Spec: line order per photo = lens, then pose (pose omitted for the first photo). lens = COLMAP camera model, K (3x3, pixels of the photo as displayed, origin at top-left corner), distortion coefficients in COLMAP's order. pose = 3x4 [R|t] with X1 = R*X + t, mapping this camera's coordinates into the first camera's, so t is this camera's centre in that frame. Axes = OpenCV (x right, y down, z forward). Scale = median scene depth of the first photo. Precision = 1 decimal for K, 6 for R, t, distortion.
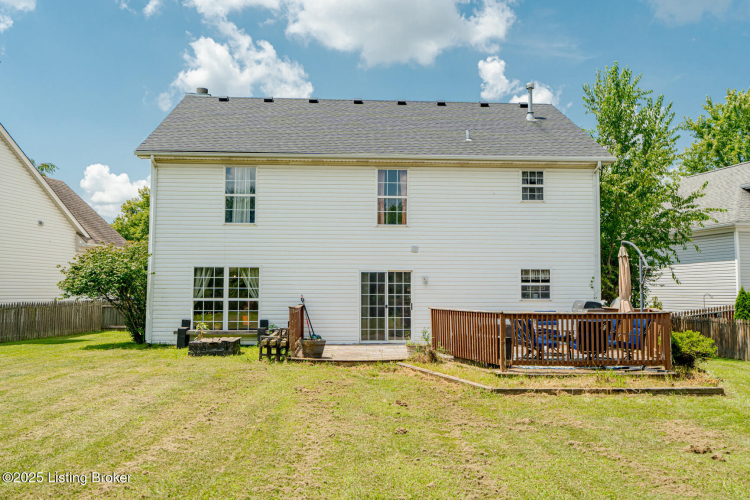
lens RADIAL K [[647.2, 0, 375.6], [0, 647.2, 248.1], [0, 0, 1]] dist [0.000097, 0.003958]
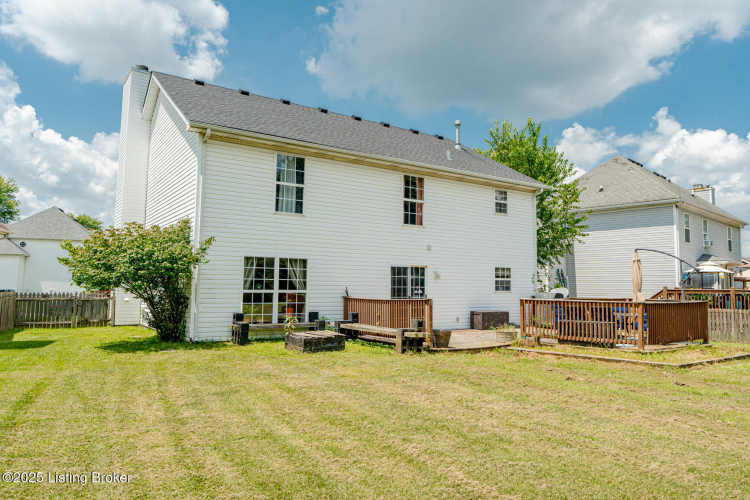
lens RADIAL K [[503.1, 0, 373.6], [0, 503.1, 249.2], [0, 0, 1]] dist [-0.003122, -0.003014]
pose [[0.859298, 0.042920, 0.509671, -0.482579], [-0.040829, 0.999049, -0.015294, 0.022312], [-0.509843, -0.007668, 0.860233, 0.284016]]
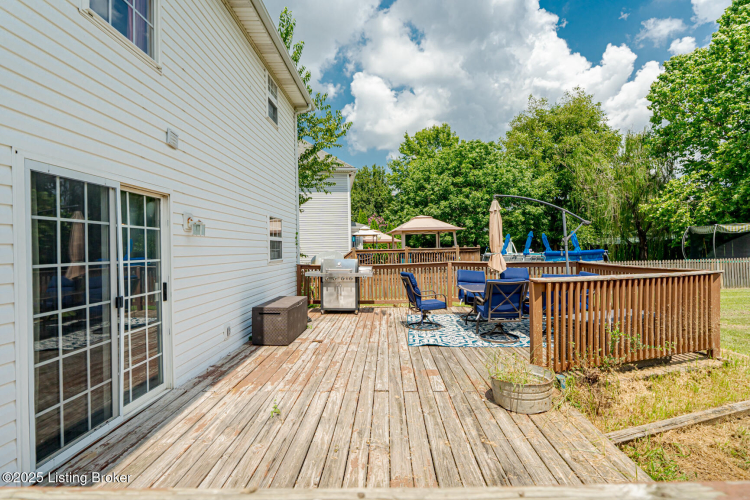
lens RADIAL K [[352.7, 0, 378.6], [0, 352.7, 253.1], [0, 0, 1]] dist [0.002839, 0.000126]
pose [[0.070864, -0.019673, 0.997292, -0.137728], [-0.044151, 0.998764, 0.022839, 0.058487], [-0.996508, -0.045650, 0.069908, 0.869063]]
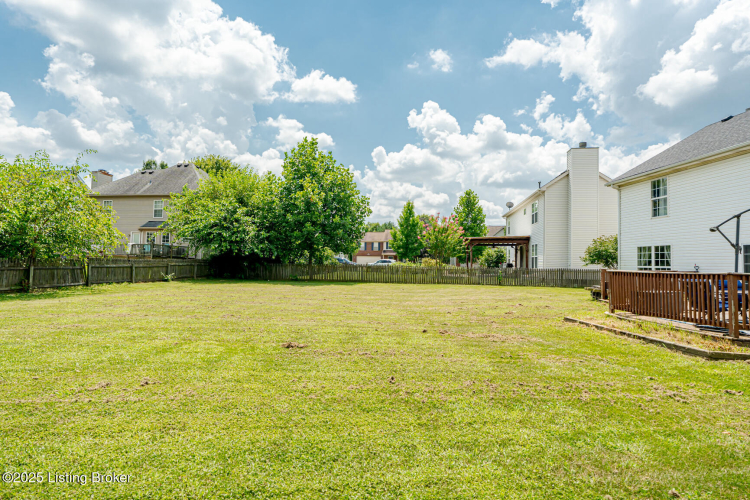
lens RADIAL K [[405.0, 0, 373.5], [0, 405.0, 250.6], [0, 0, 1]] dist [0.002868, 0.000369]
pose [[0.019798, -0.029572, -0.999367, 0.713508], [0.046262, 0.998519, -0.028631, 0.036943], [0.998733, -0.045666, 0.021136, 0.312024]]
